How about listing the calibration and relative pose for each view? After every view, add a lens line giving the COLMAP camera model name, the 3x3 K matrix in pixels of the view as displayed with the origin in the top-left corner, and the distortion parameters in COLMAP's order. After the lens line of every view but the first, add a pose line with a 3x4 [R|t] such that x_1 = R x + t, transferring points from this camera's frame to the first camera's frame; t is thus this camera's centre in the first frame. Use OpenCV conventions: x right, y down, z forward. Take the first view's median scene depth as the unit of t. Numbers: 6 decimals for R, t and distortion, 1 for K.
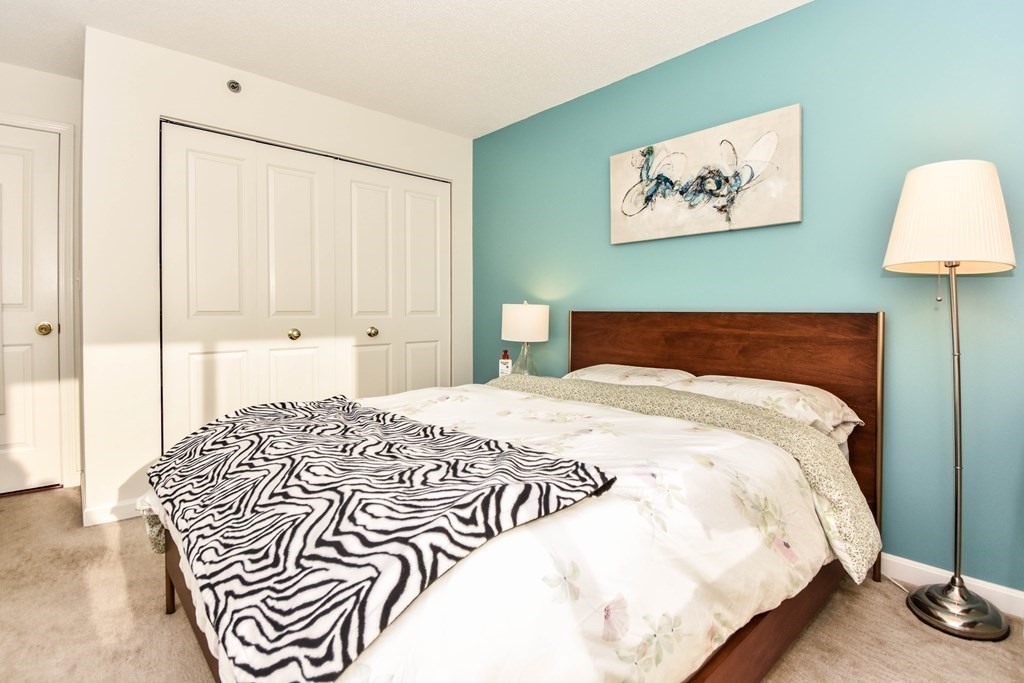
lens RADIAL K [[428.4, 0, 512.3], [0, 428.4, 306.2], [0, 0, 1]] dist [0.000093, -0.000035]
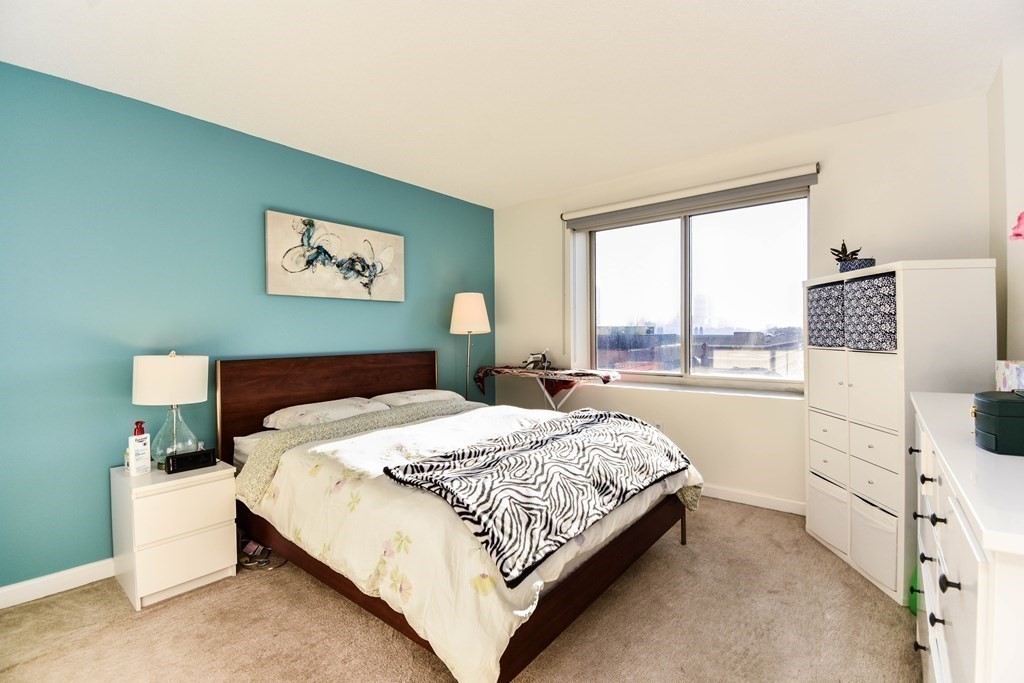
lens RADIAL K [[456.8, 0, 518.5], [0, 456.8, 339.2], [0, 0, 1]] dist [0.000172, -0.012109]
pose [[-0.093090, -0.006493, 0.995637, -1.085823], [0.017237, 0.999818, 0.008132, -0.038918], [-0.995508, 0.017918, -0.092961, 0.581621]]
